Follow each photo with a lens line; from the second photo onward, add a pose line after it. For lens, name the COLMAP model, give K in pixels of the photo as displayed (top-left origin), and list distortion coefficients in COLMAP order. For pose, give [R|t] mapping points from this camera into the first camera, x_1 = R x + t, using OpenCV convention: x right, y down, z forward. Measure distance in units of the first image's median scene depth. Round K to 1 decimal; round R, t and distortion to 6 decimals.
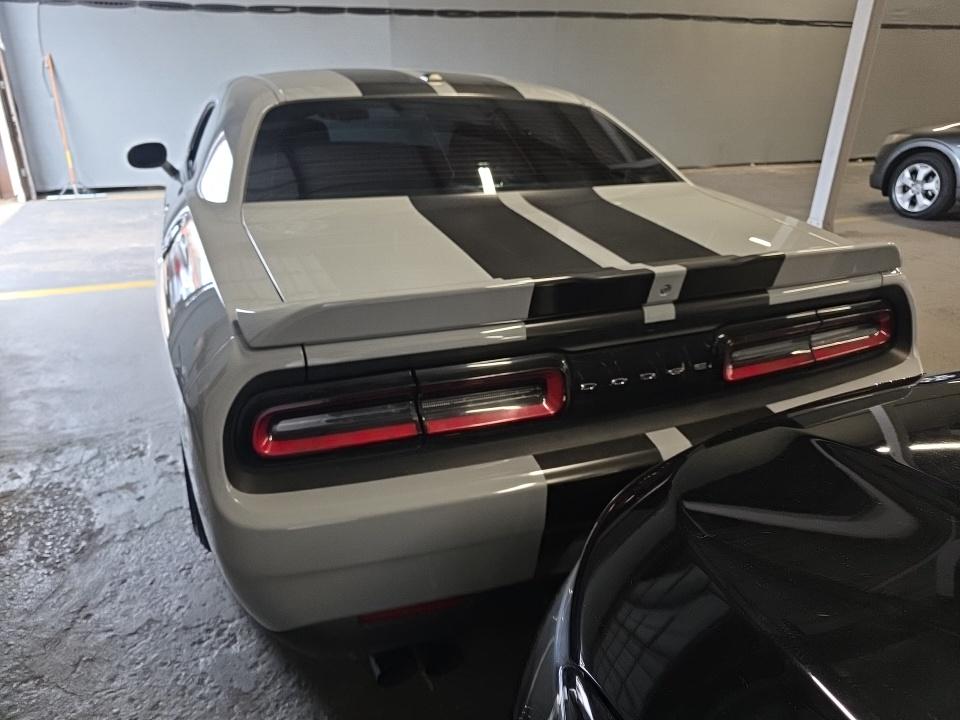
lens RADIAL K [[637.5, 0, 480.0], [0, 637.5, 360.0], [0, 0, 1]] dist [0.051854, -0.050383]
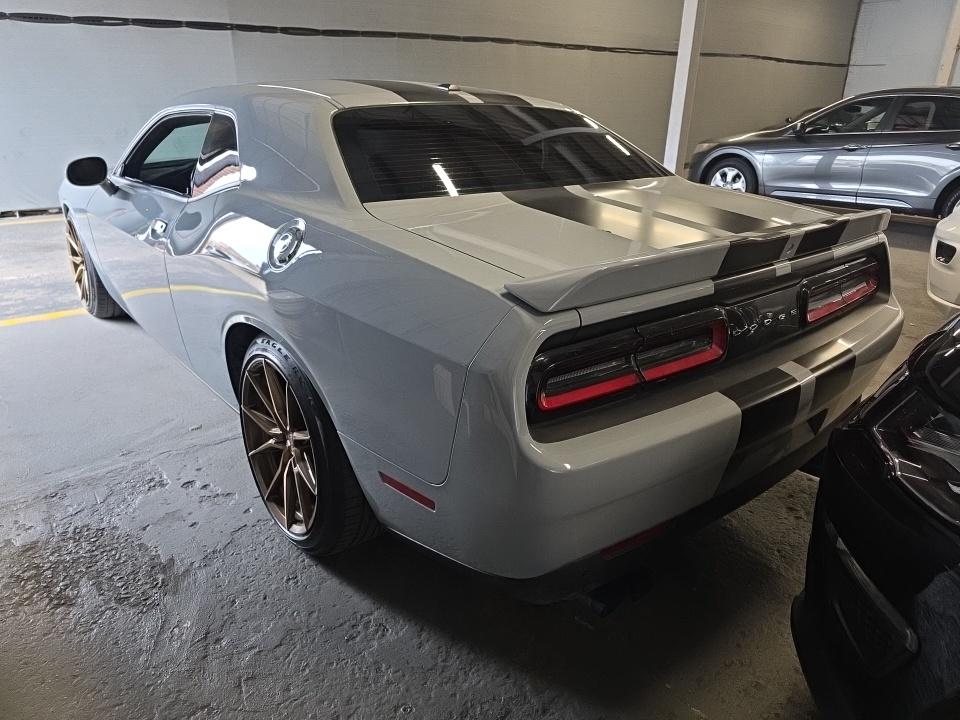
lens RADIAL K [[633.0, 0, 478.9], [0, 633.0, 352.1], [0, 0, 1]] dist [0.053341, -0.051216]
pose [[0.961266, -0.099936, 0.256868, -0.334999], [0.108536, 0.993902, -0.019485, 0.026250], [-0.253354, 0.046610, 0.966250, -0.022909]]
